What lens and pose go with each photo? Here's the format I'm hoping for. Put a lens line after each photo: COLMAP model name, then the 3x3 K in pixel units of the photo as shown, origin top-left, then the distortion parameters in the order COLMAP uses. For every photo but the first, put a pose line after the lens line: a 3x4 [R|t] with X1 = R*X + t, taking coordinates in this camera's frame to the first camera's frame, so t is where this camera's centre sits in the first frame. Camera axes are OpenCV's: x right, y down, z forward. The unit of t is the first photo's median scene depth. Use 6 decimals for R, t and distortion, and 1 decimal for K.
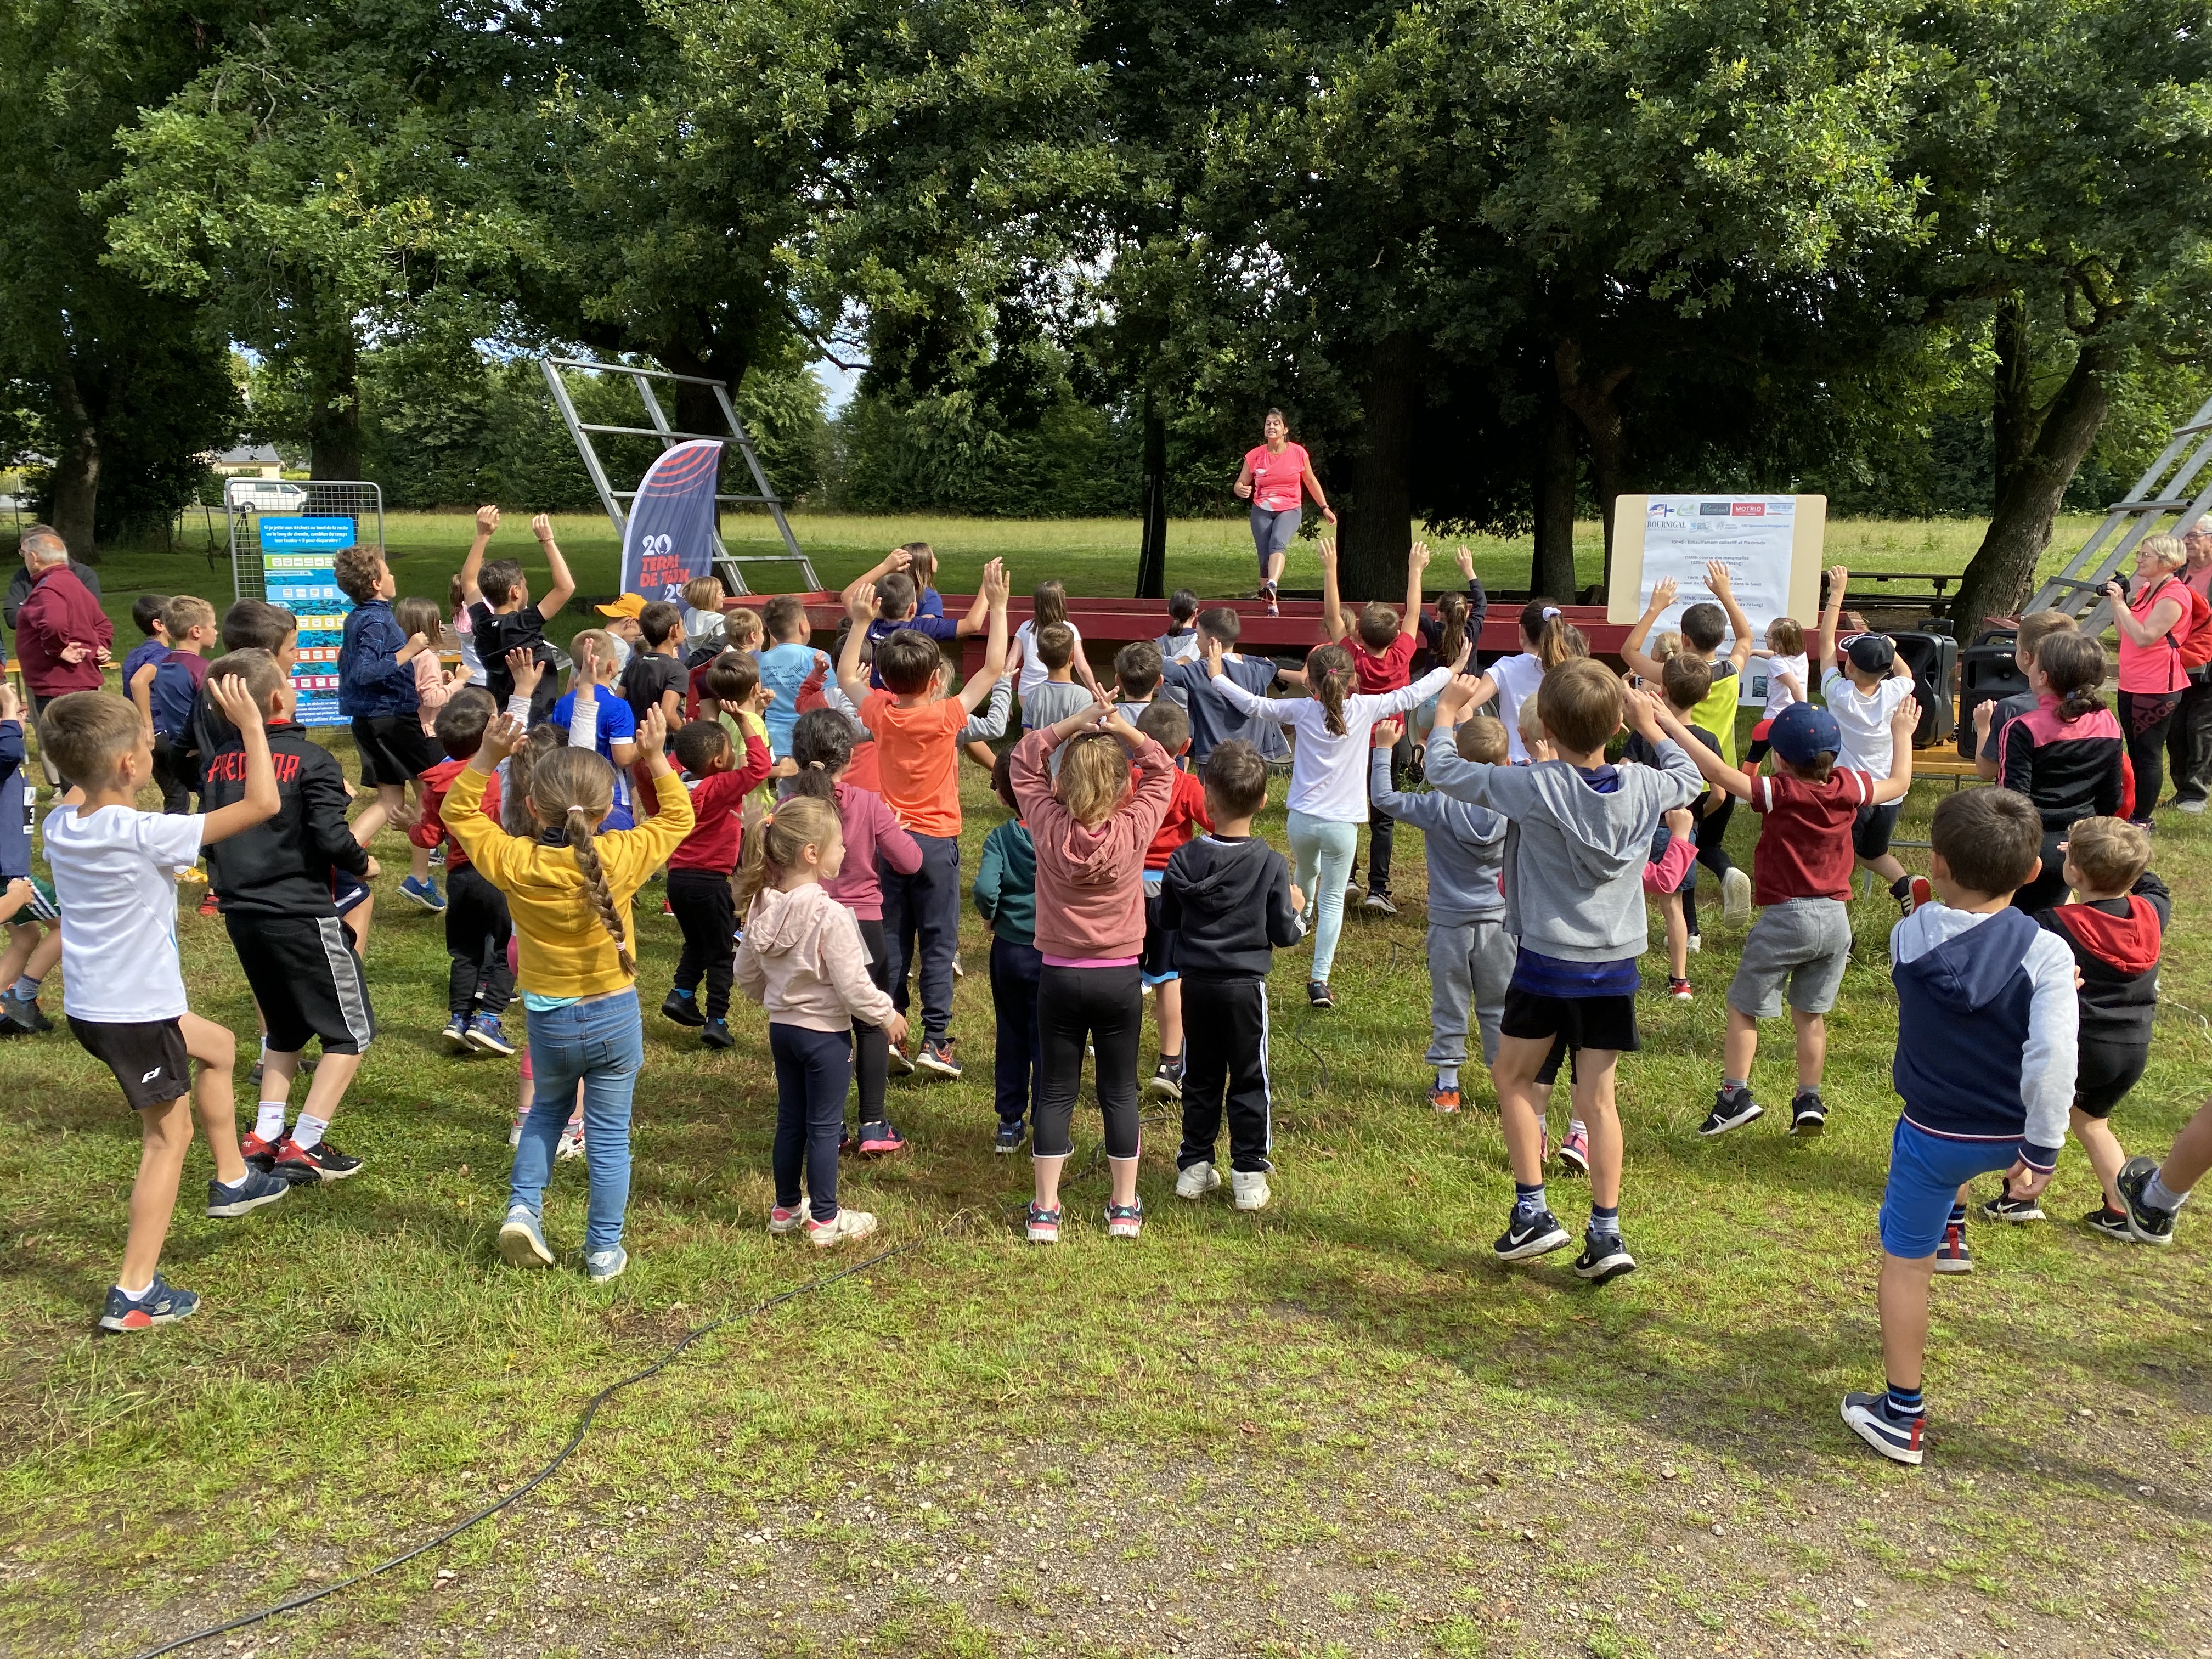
lens RADIAL K [[1670.8, 0, 1093.9], [0, 1670.8, 807.0], [0, 0, 1]] dist [0.021989, -0.023300]
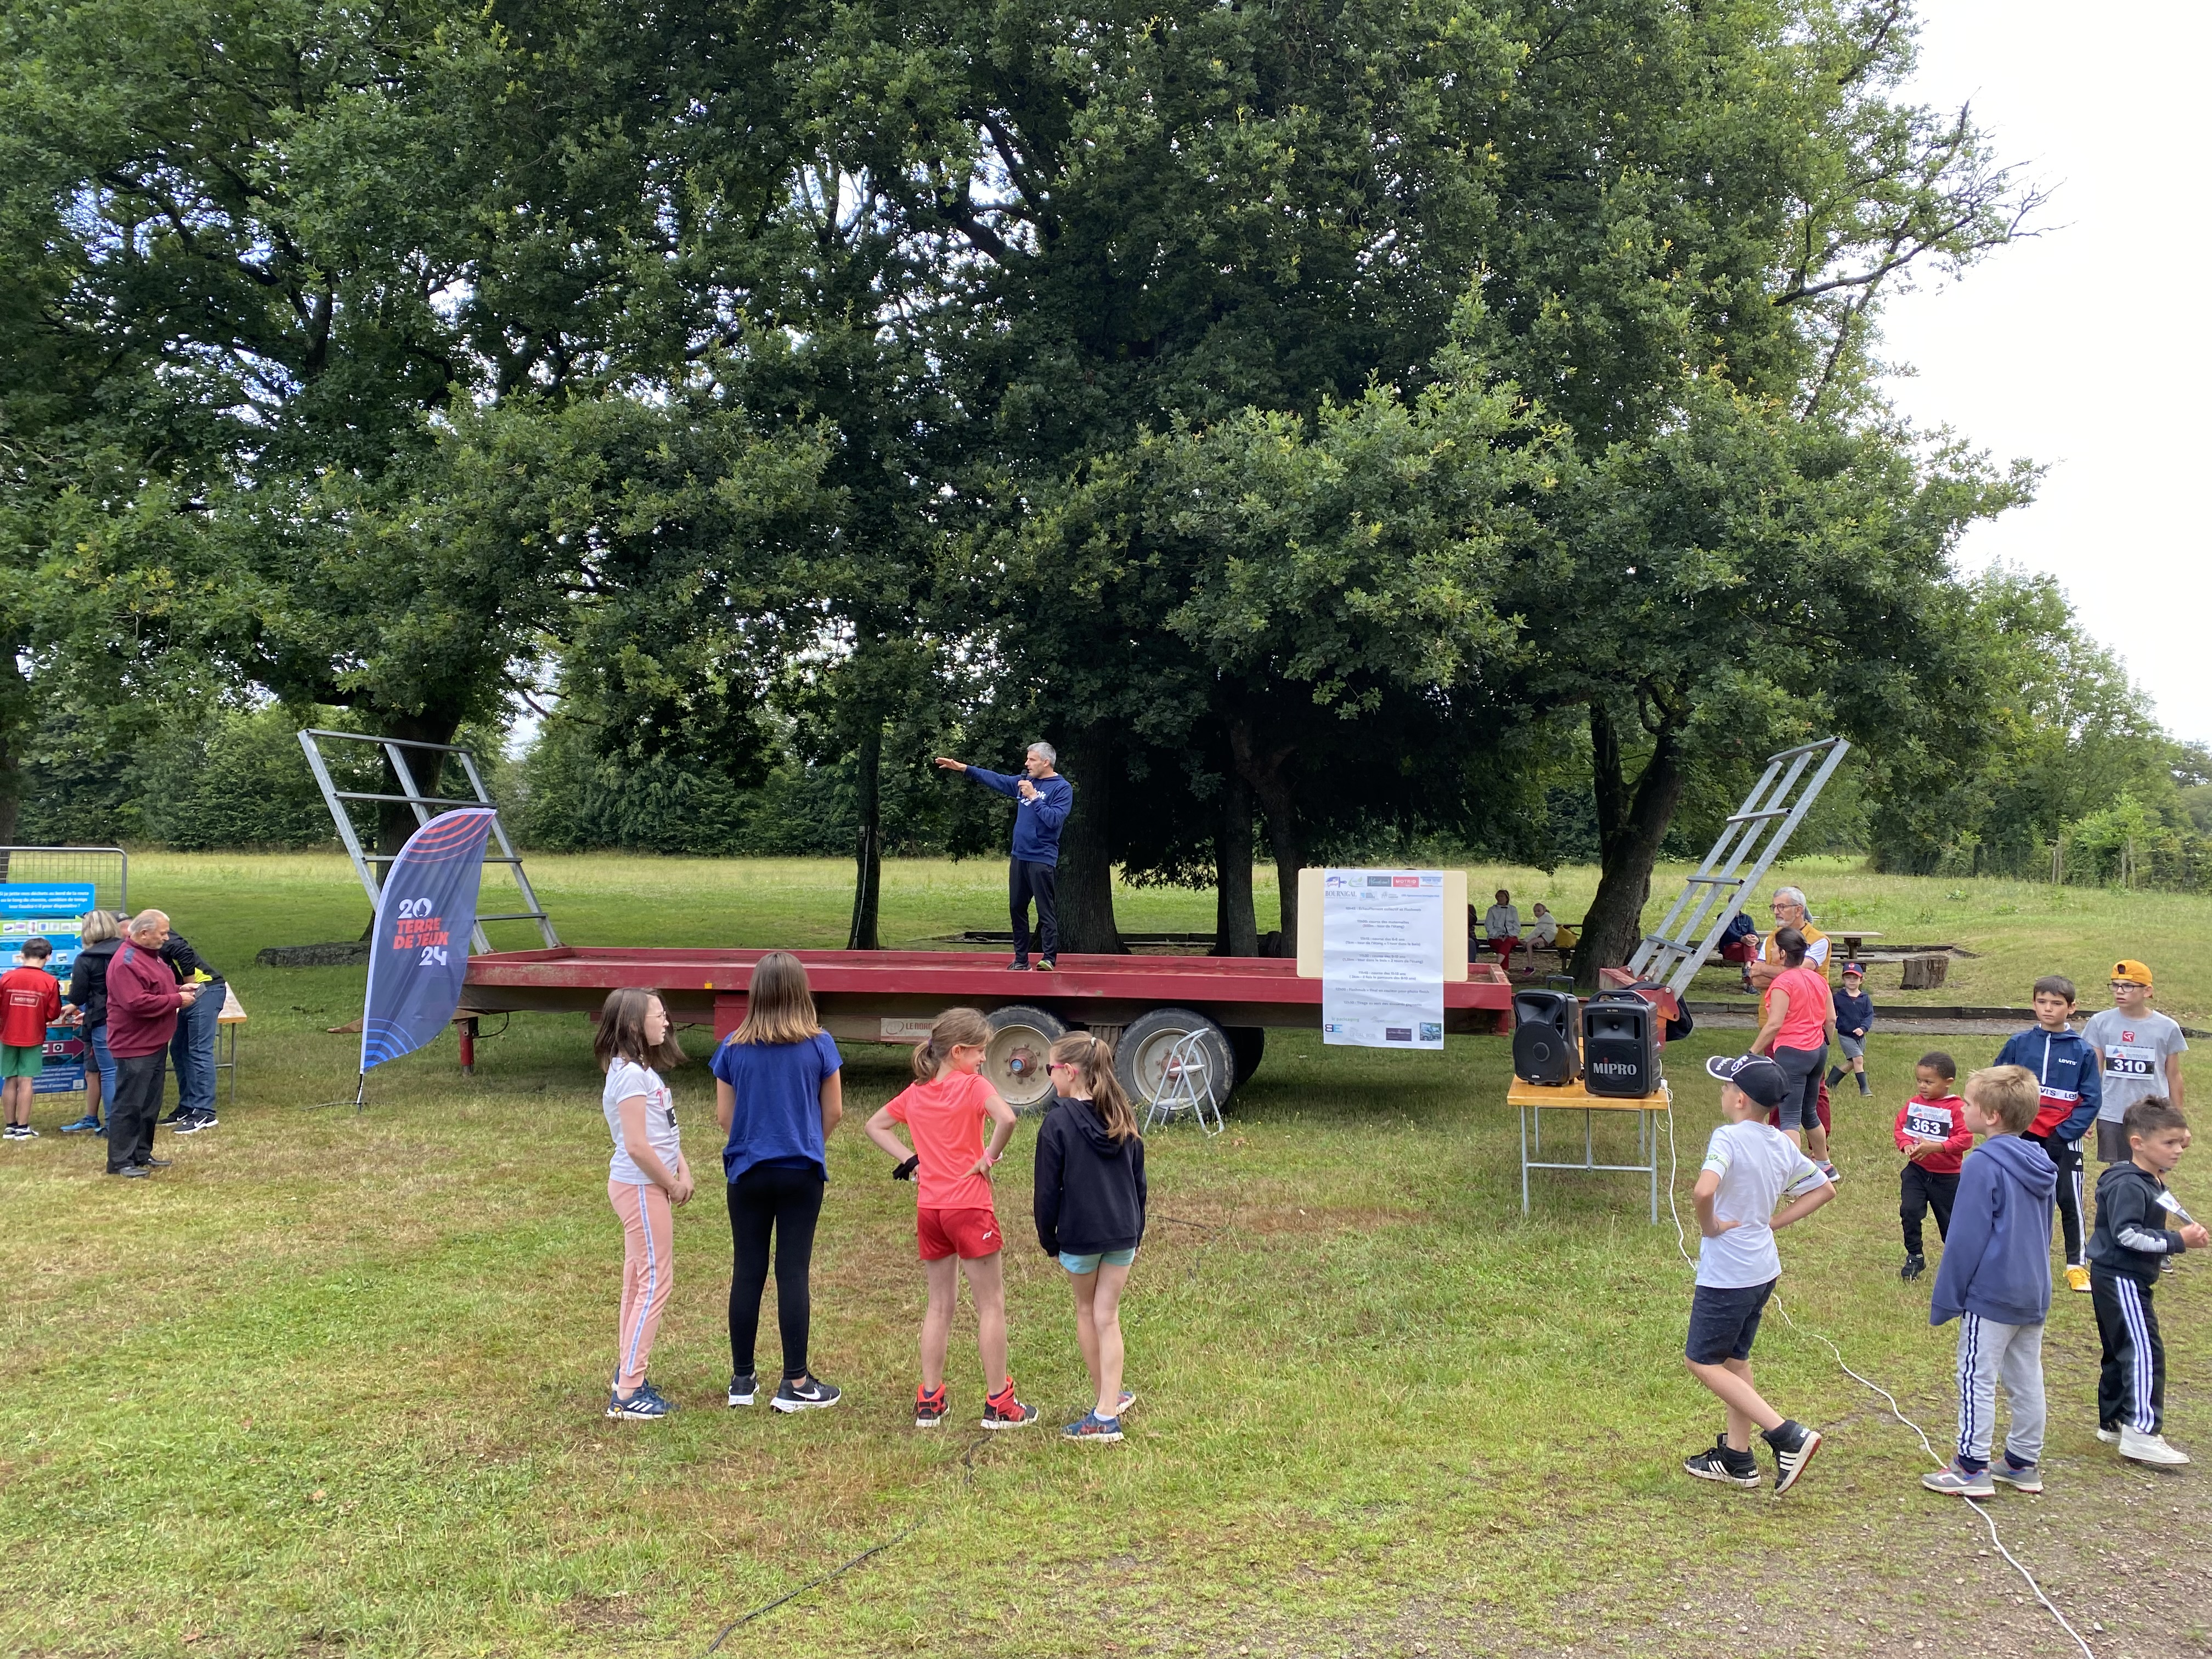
lens RADIAL K [[1670.8, 0, 1096.3], [0, 1670.8, 811.2], [0, 0, 1]] dist [0.021989, -0.023300]
pose [[0.981868, 0.008768, 0.189365, -0.043217], [0.028226, 0.981033, -0.191775, -0.003713], [-0.187455, 0.193643, 0.962997, -0.094574]]
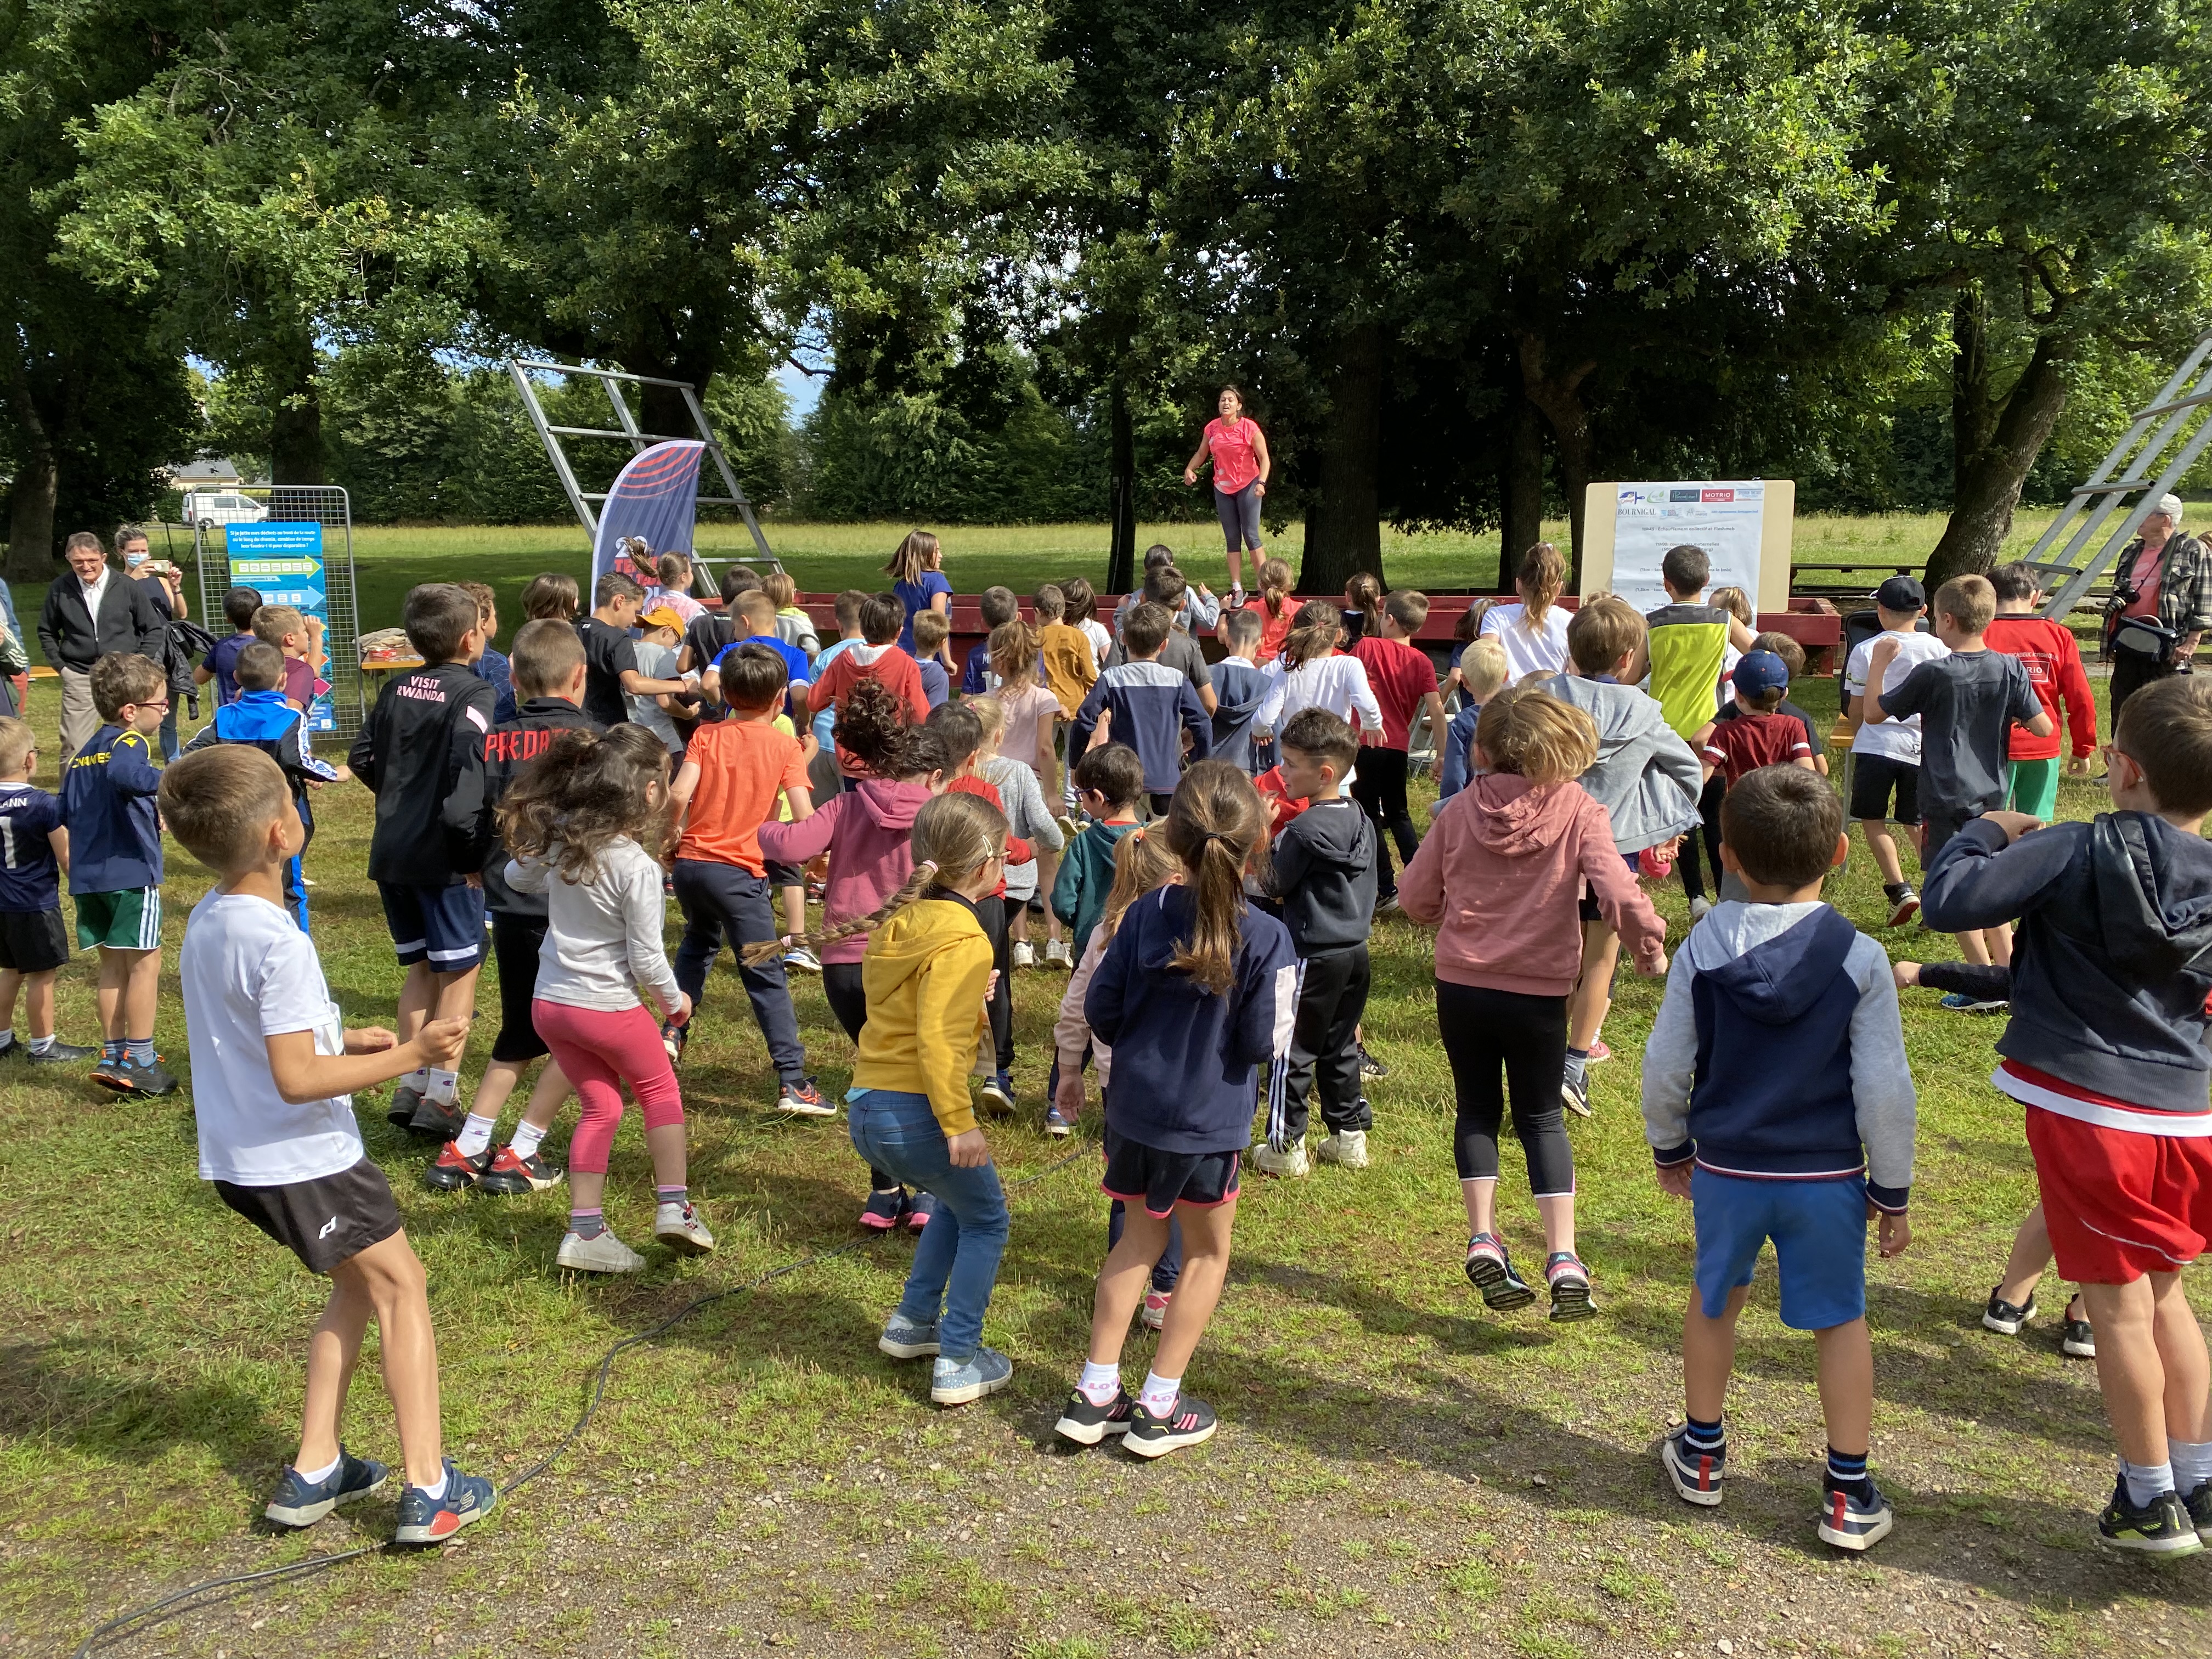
lens RADIAL K [[1670.8, 0, 1091.2], [0, 1670.8, 810.2], [0, 0, 1]] dist [0.021989, -0.023300]
pose [[0.999747, -0.014830, 0.016924, -0.004390], [0.014873, 0.999886, -0.002407, 0.006976], [-0.016887, 0.002658, 0.999854, 0.000075]]
